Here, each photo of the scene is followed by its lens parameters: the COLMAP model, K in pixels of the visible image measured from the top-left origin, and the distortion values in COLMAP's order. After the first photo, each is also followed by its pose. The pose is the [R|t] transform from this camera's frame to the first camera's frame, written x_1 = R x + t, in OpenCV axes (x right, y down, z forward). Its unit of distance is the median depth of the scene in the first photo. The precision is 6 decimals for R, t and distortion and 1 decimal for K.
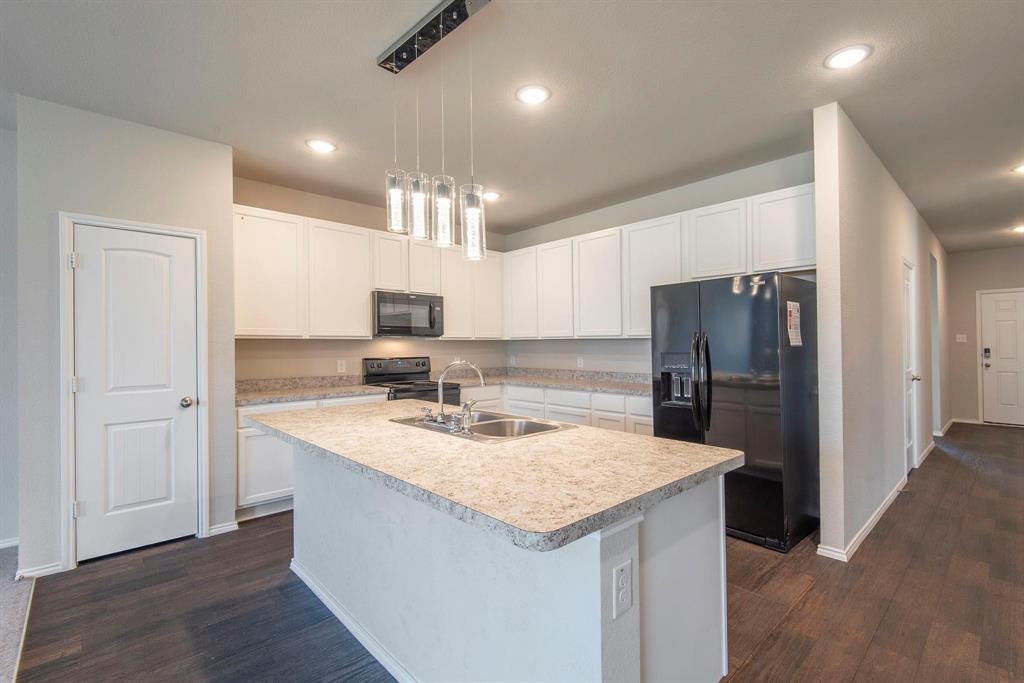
lens RADIAL K [[465.2, 0, 536.6], [0, 465.2, 343.2], [0, 0, 1]] dist [0.035646, -0.000371]
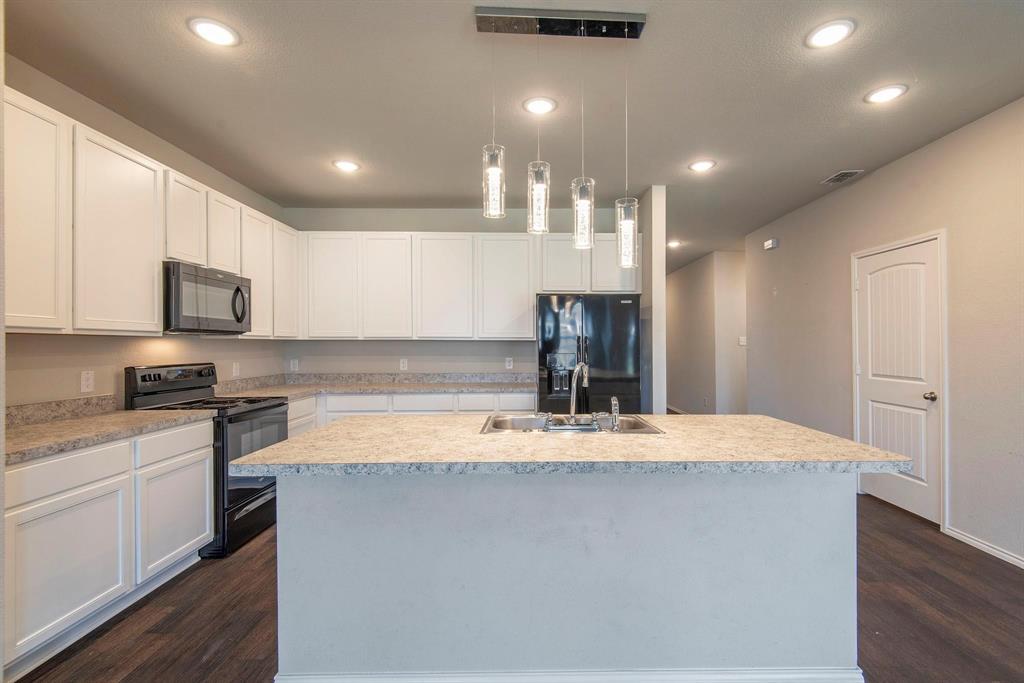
lens RADIAL K [[465.2, 0, 536.6], [0, 465.2, 343.2], [0, 0, 1]] dist [0.035646, -0.000371]
pose [[0.688027, 0.008224, 0.725639, -0.450919], [-0.004910, 0.999966, -0.006677, 0.002846], [-0.725669, 0.001030, 0.688044, 0.175581]]
